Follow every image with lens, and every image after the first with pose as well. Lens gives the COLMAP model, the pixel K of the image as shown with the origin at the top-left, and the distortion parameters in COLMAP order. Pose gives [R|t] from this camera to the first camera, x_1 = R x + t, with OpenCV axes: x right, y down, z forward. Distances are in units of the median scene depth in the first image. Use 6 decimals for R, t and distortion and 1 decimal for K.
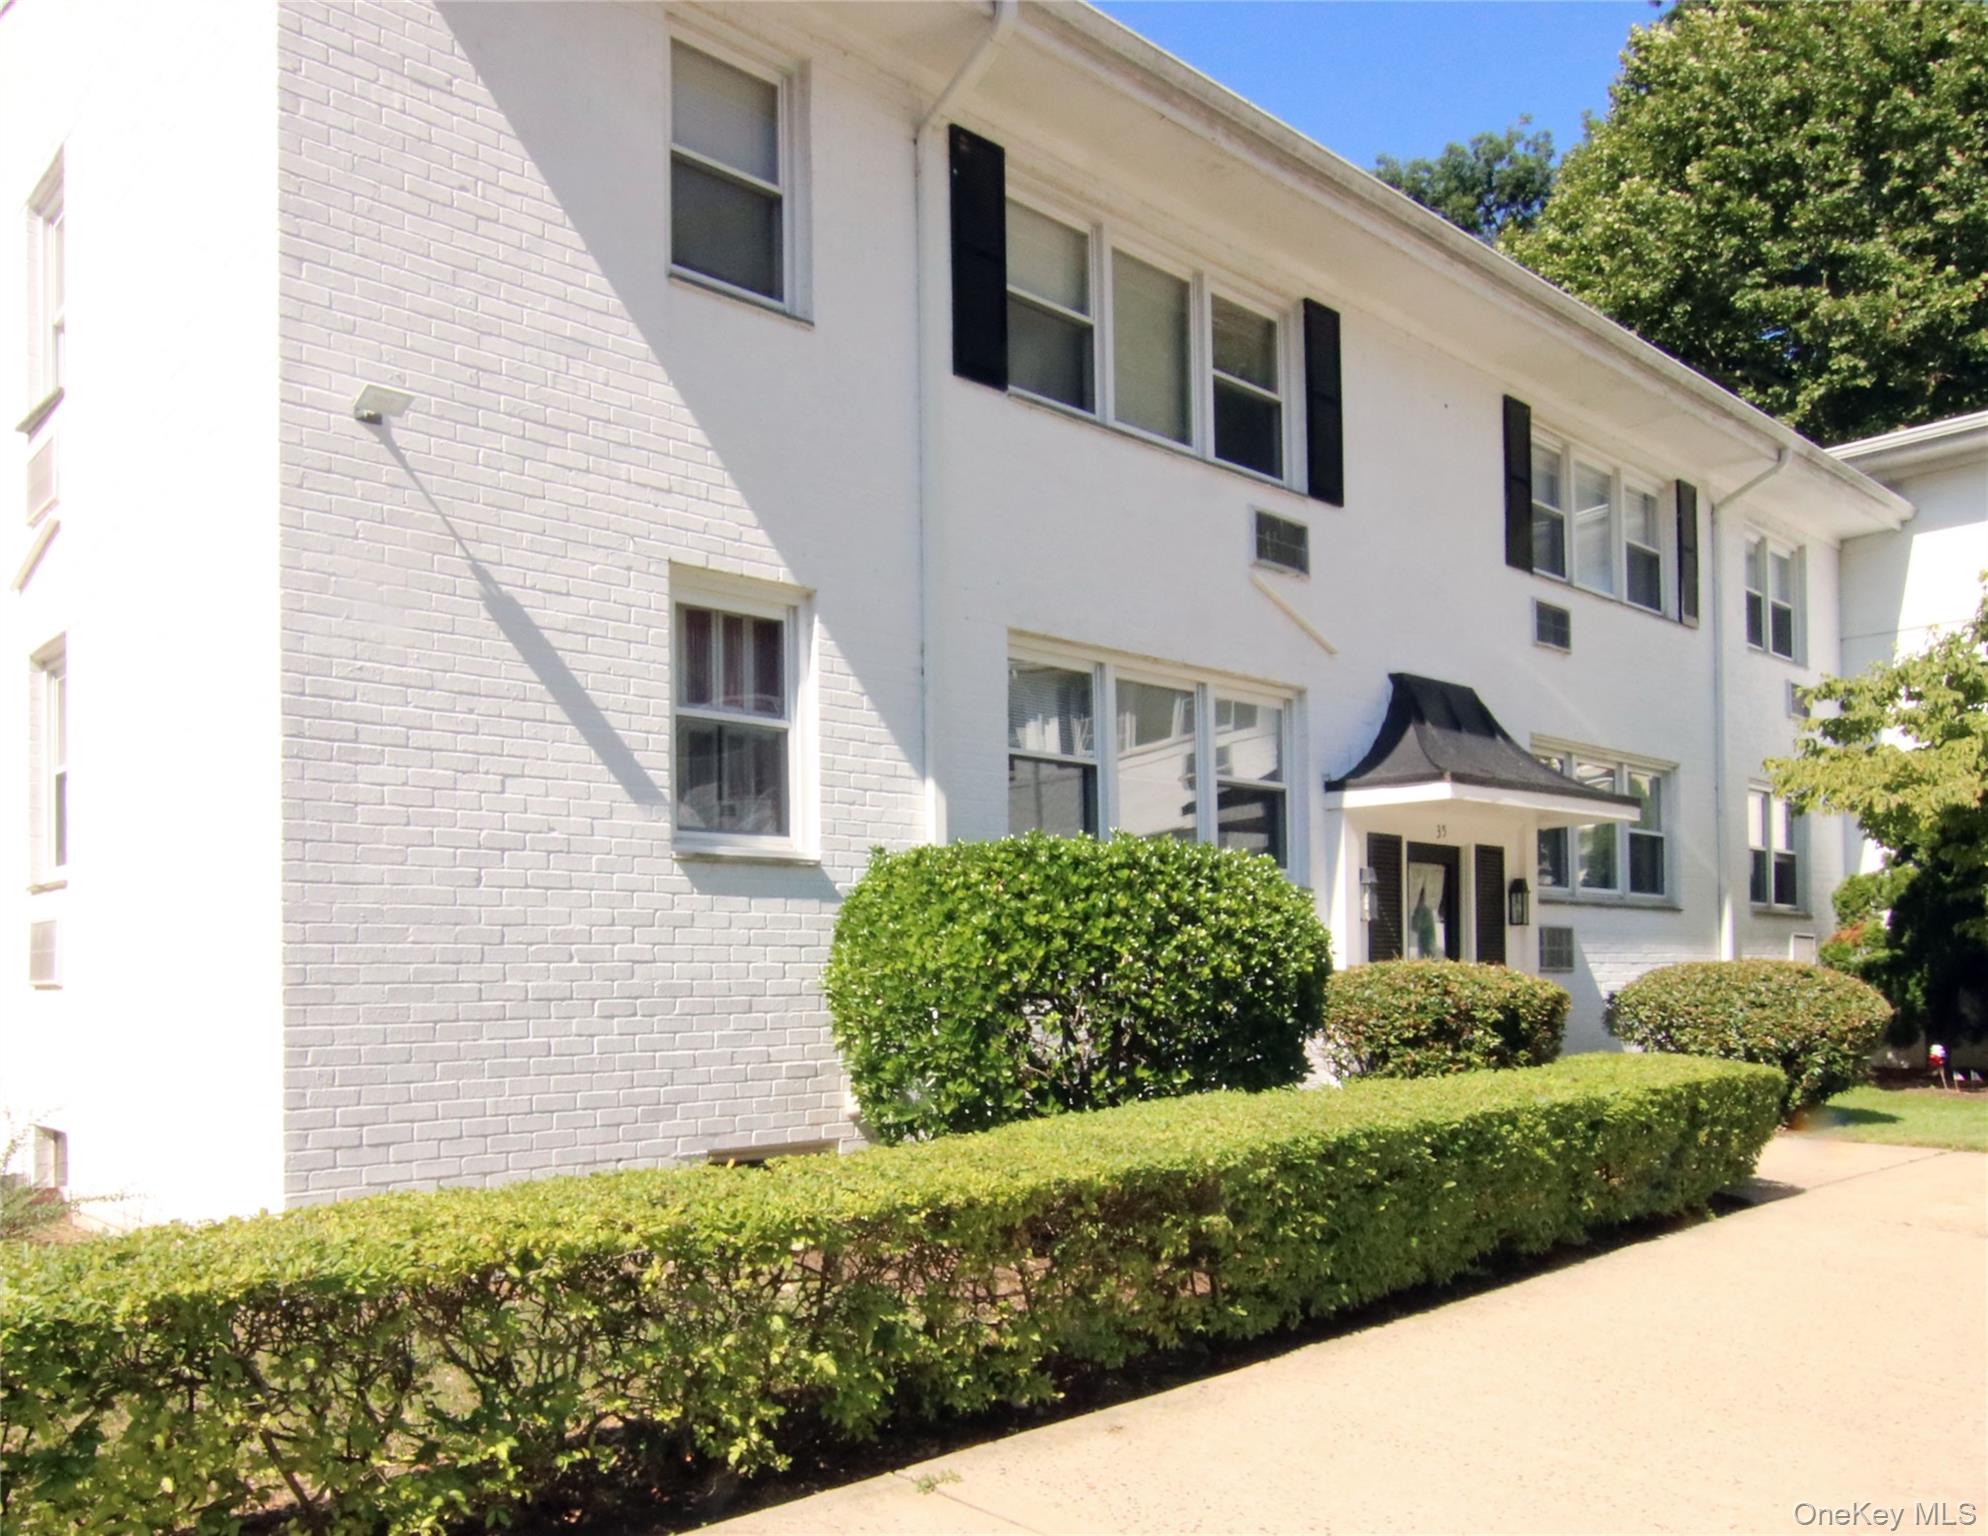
lens RADIAL K [[1489.9, 0, 994.3], [0, 1489.9, 773.2], [0, 0, 1]] dist [0.004543, 0.002214]
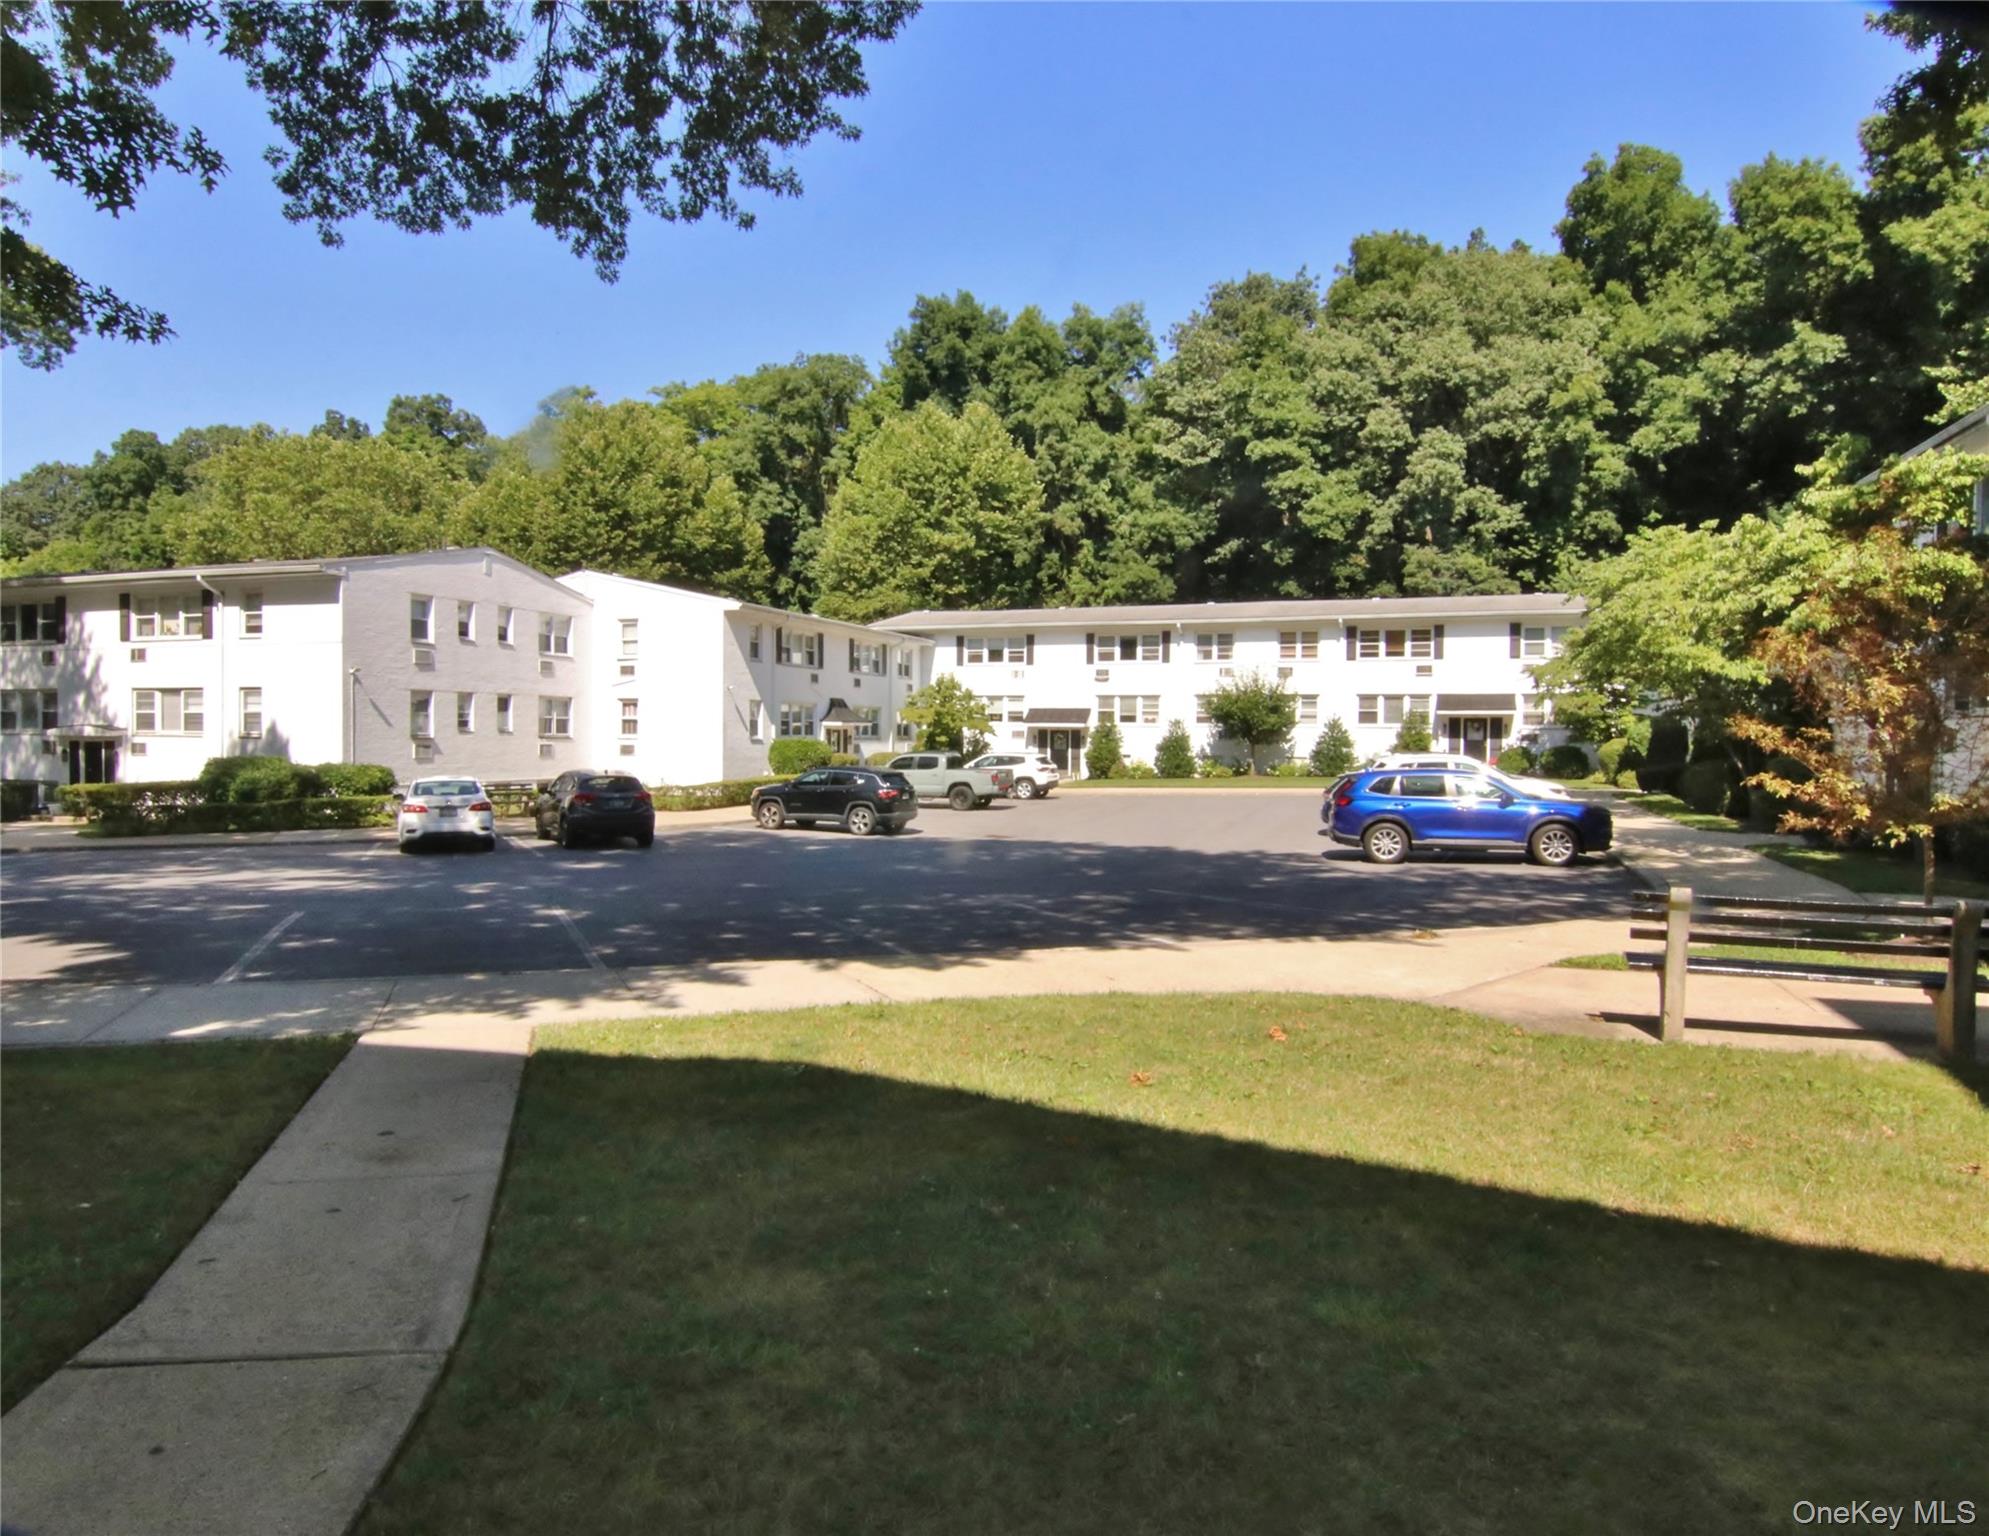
lens RADIAL K [[1490.7, 0, 994.6], [0, 1490.7, 765.1], [0, 0, 1]] dist [0.004543, 0.002214]
pose [[0.885858, -0.021896, 0.463439, -1.597572], [-0.040519, 0.991418, 0.124293, -0.489410], [-0.462183, -0.128884, 0.877369, -3.763240]]
